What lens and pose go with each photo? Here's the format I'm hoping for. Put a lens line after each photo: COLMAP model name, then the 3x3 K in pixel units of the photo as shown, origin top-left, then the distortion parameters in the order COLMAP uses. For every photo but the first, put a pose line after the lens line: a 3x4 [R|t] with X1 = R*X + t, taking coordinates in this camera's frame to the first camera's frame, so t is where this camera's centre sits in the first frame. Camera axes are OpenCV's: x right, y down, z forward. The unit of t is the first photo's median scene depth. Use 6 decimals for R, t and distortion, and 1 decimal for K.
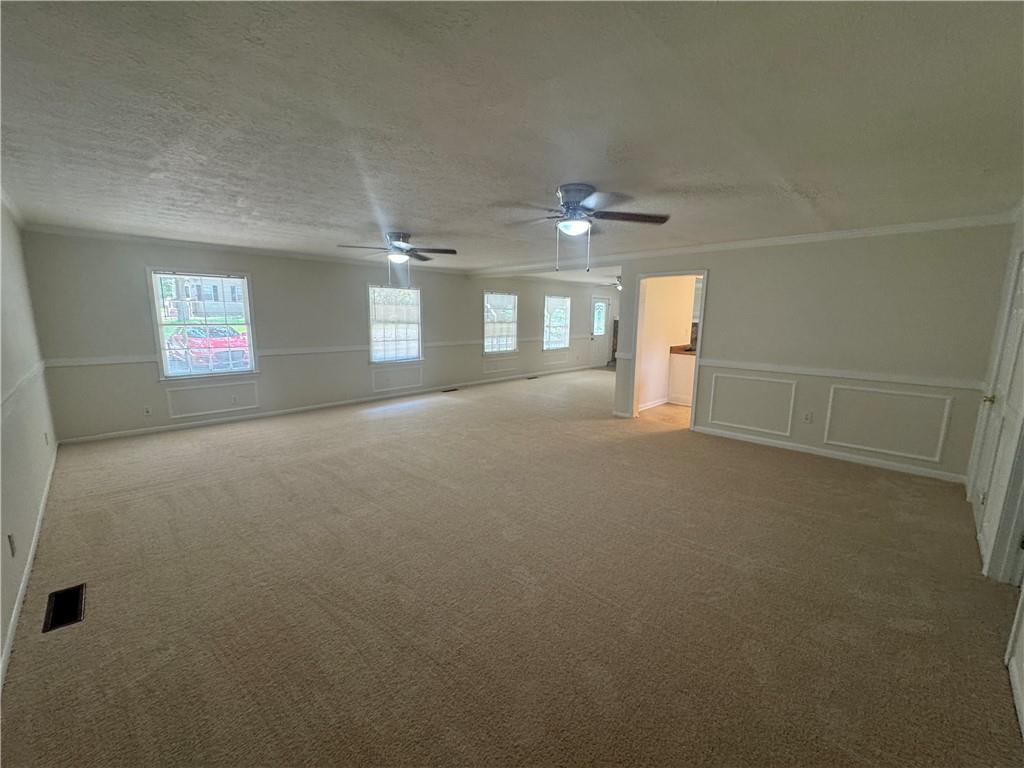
lens RADIAL K [[409.8, 0, 511.4], [0, 409.8, 382.2], [0, 0, 1]] dist [-0.002620, -0.000220]
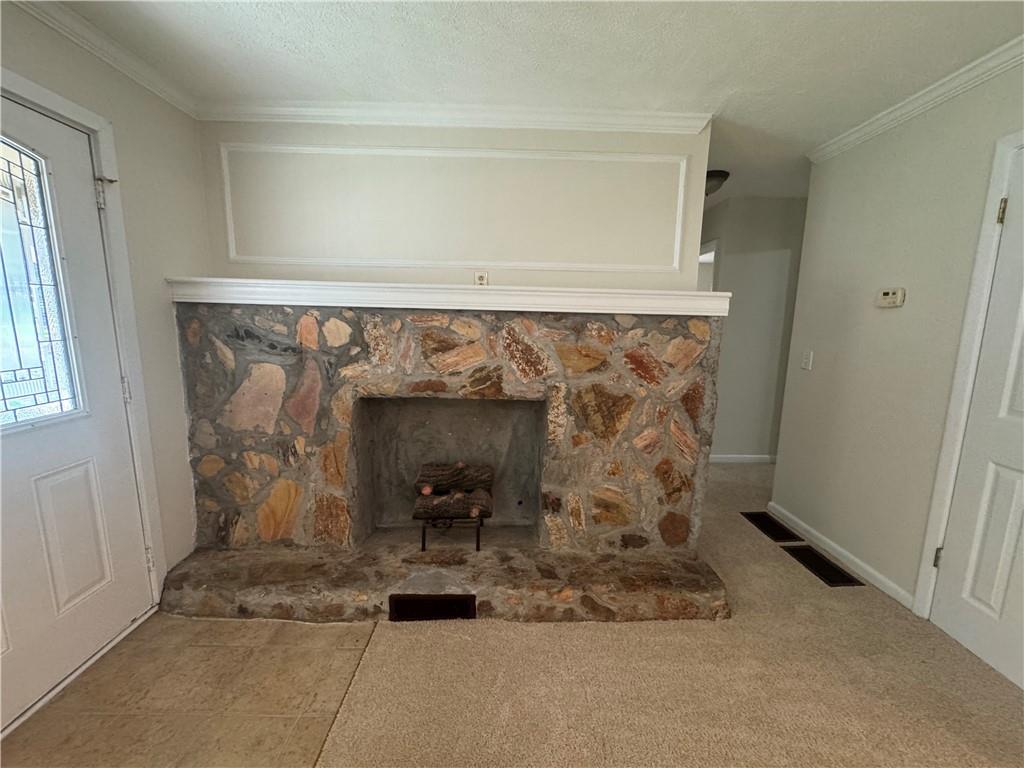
lens RADIAL K [[409.8, 0, 511.4], [0, 409.8, 382.2], [0, 0, 1]] dist [-0.002620, -0.000220]
pose [[0.700091, -0.111456, 0.705302, 0.271793], [0.109584, 0.992812, 0.048116, -0.137973], [-0.705595, 0.043604, 0.707272, 0.961175]]
